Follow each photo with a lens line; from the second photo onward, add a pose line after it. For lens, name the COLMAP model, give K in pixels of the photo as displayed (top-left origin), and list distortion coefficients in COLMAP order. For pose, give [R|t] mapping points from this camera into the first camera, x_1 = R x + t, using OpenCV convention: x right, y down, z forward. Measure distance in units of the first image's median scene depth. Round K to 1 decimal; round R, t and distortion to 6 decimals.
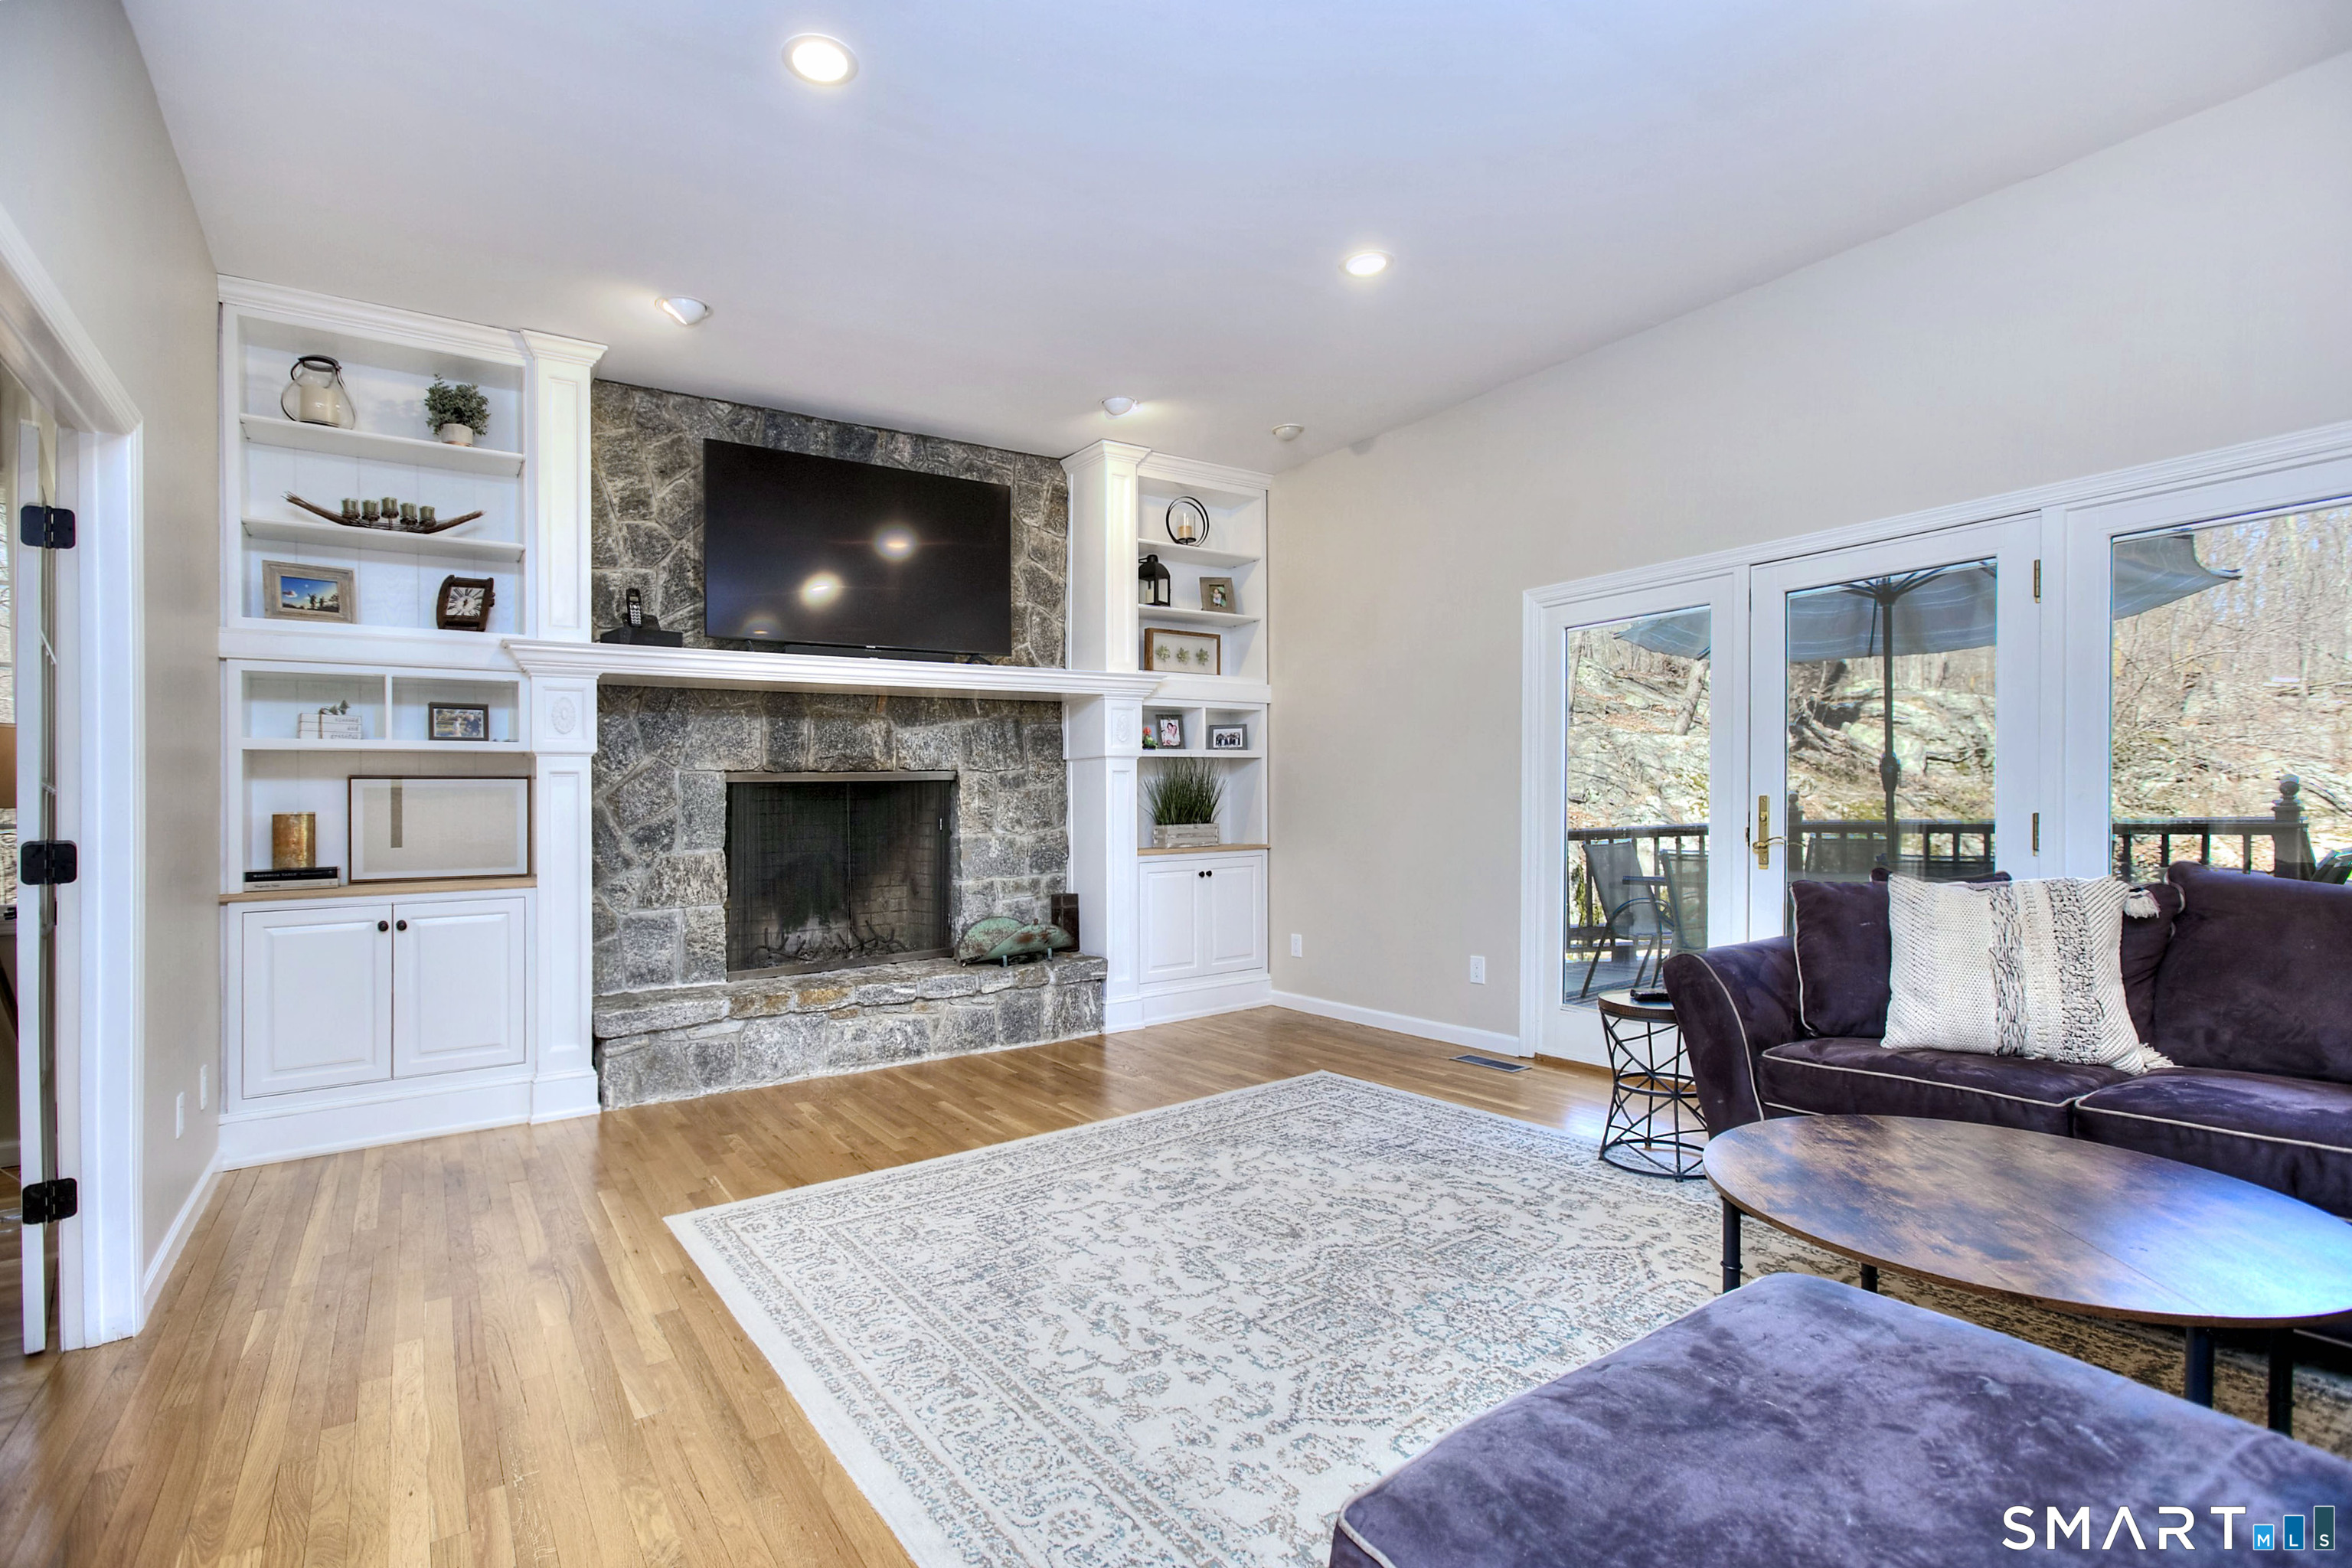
lens RADIAL K [[1098.1, 0, 1128.2], [0, 1098.1, 806.7], [0, 0, 1]] dist [-0.024752, 0.007945]
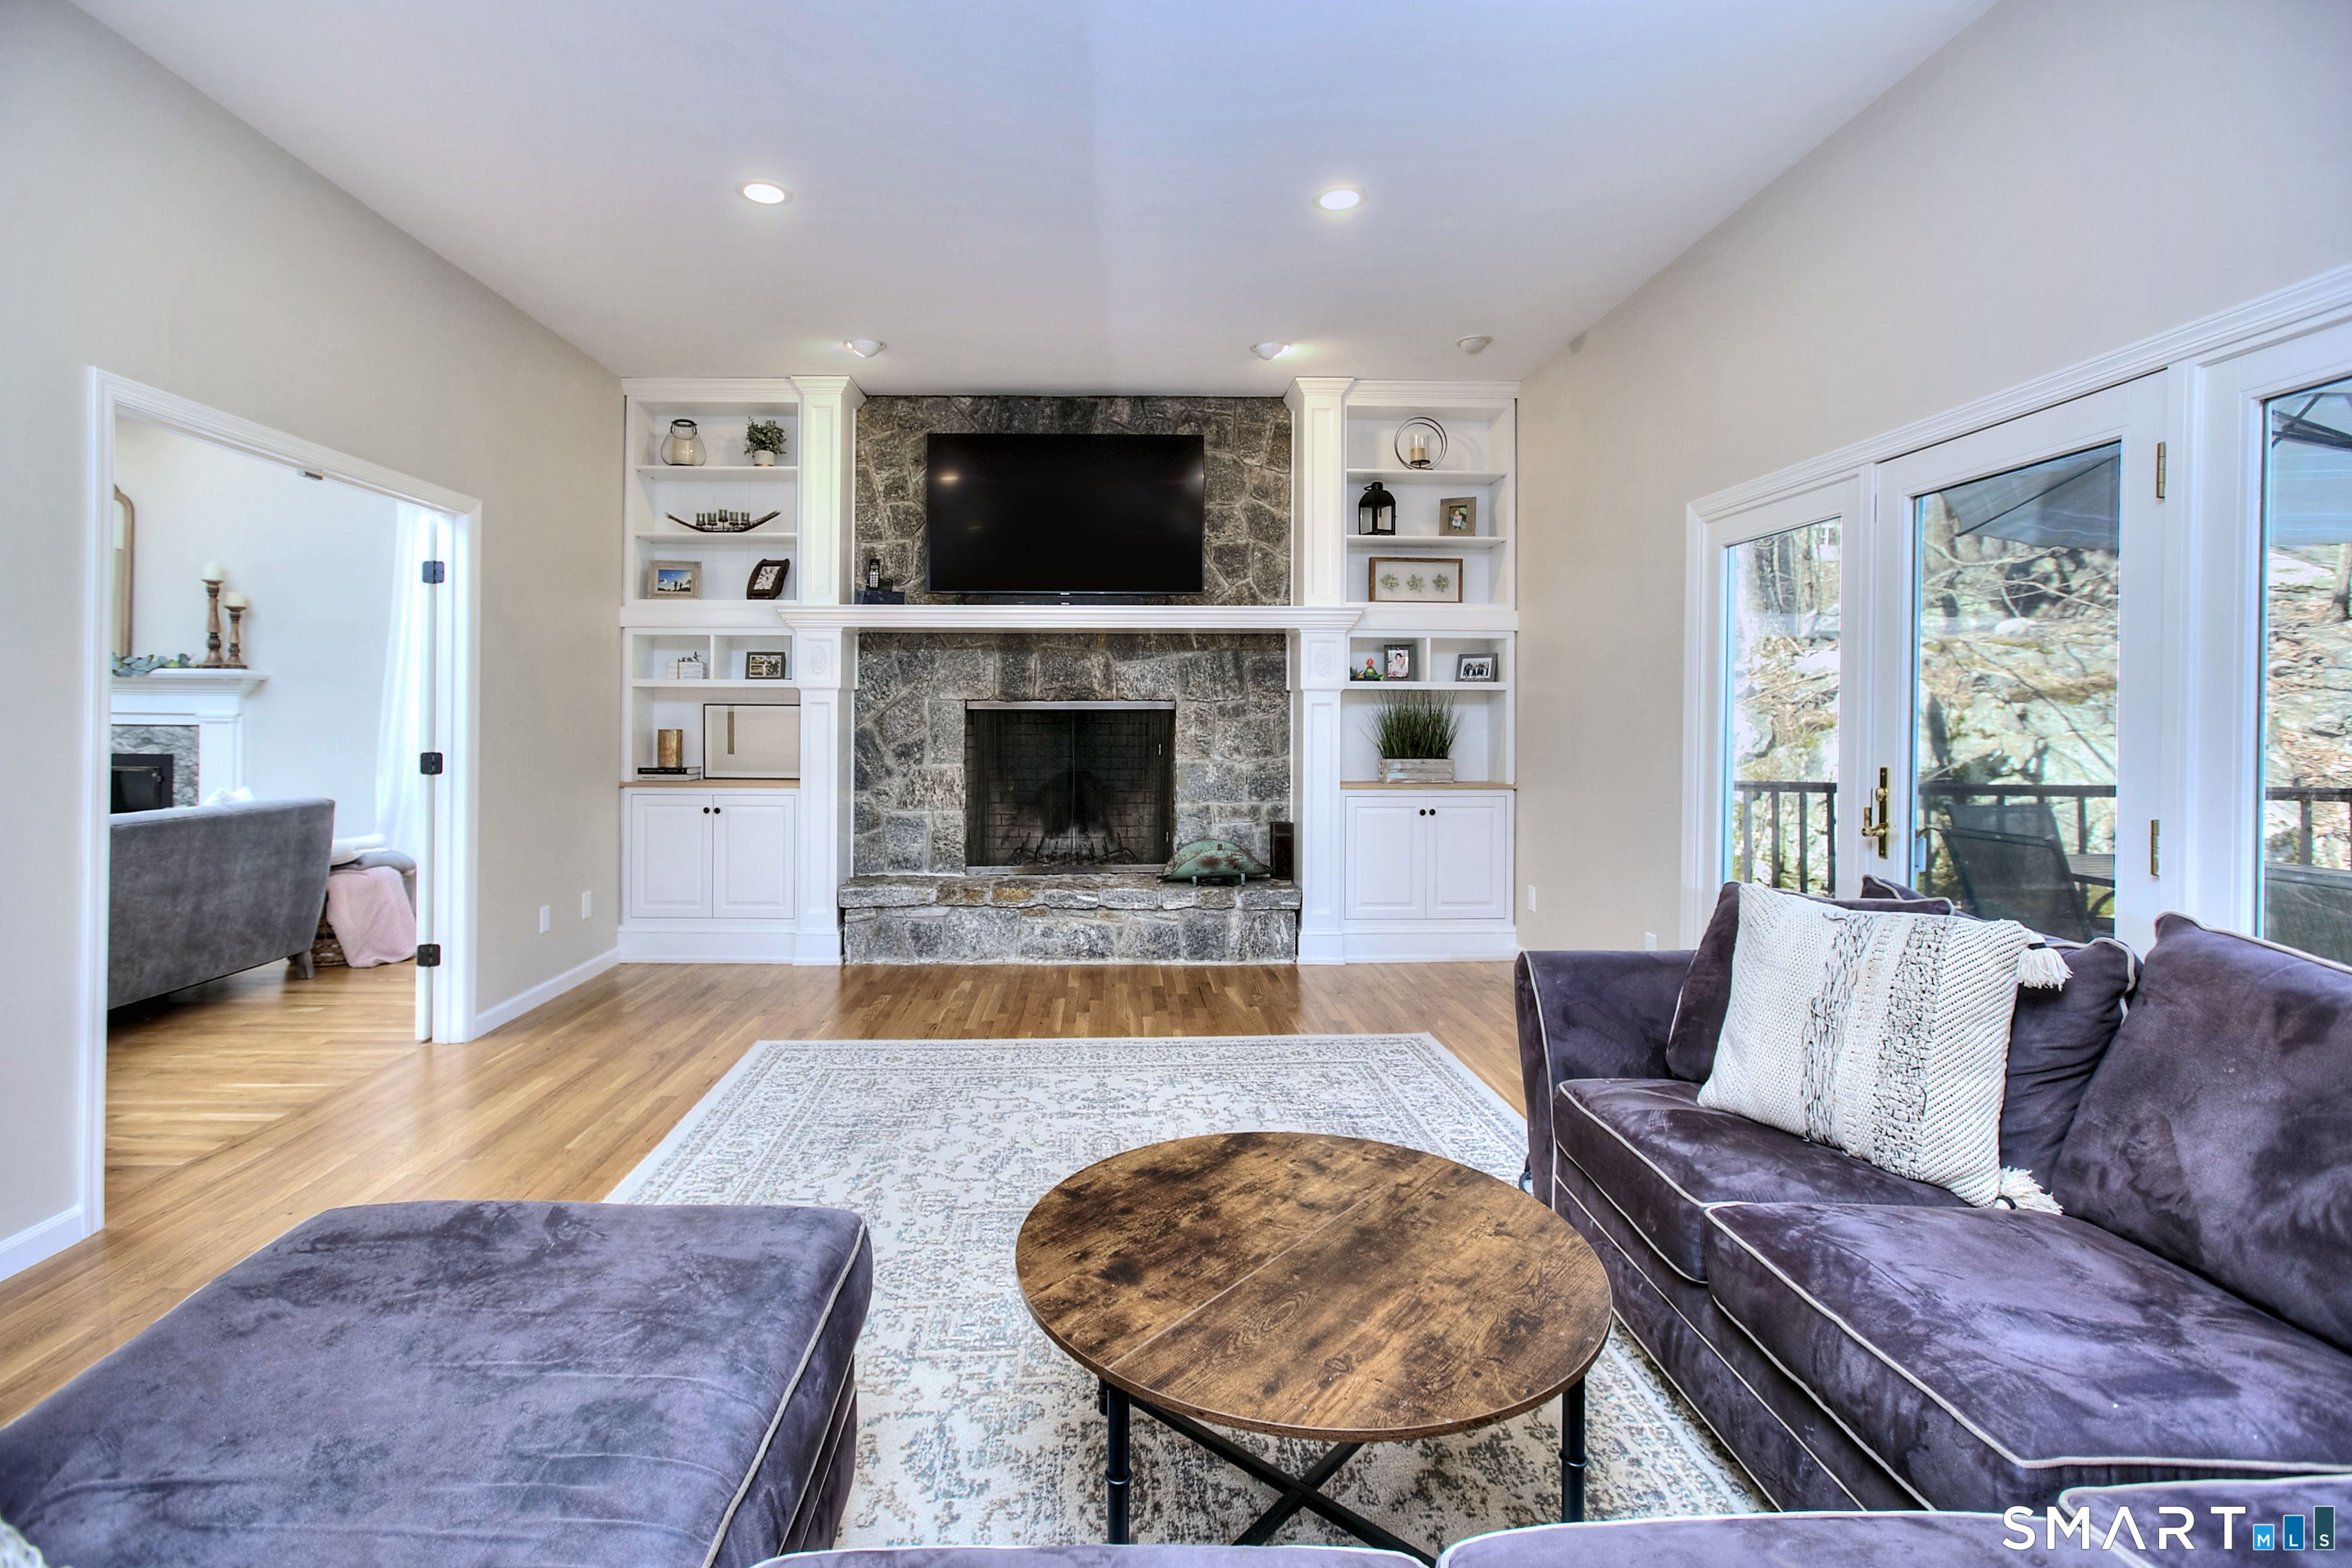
lens RADIAL K [[1098.1, 0, 1059.6], [0, 1098.1, 706.2], [0, 0, 1]] dist [-0.024752, 0.007945]
pose [[0.834813, 0.019253, -0.550196, 0.388033], [-0.021471, 0.999767, 0.002408, -0.031432], [0.550114, 0.009803, 0.835032, 0.040509]]
